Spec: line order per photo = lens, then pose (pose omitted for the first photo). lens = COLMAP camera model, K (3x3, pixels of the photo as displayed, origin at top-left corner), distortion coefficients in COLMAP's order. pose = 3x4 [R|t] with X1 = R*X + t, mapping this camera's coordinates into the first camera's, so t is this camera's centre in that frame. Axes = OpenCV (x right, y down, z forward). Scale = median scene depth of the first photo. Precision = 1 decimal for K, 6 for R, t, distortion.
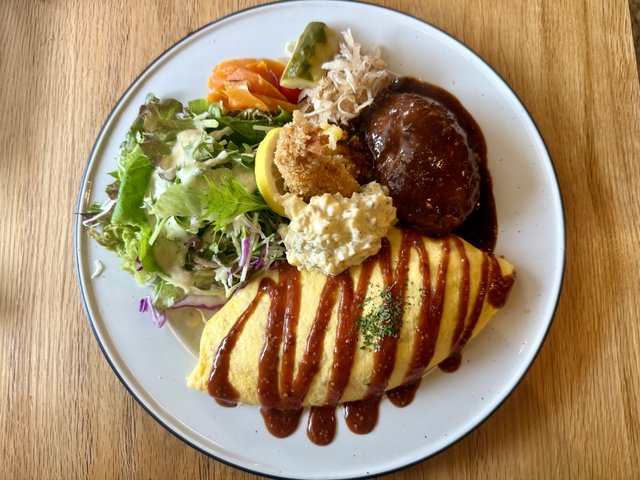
lens RADIAL K [[450.0, 0, 315.7], [0, 450.0, 241.5], [0, 0, 1]] dist [-0.013141, -0.001637]
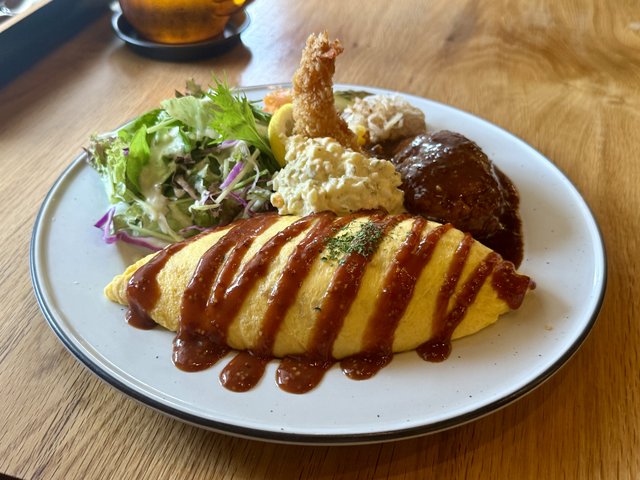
lens RADIAL K [[655.0, 0, 323.1], [0, 655.0, 241.7], [0, 0, 1]] dist [0.019495, 0.000000]
pose [[0.961314, 0.200929, -0.188420, 0.297380], [-0.275213, 0.729180, -0.626541, 0.890528], [0.011501, 0.654159, 0.756270, 0.058702]]
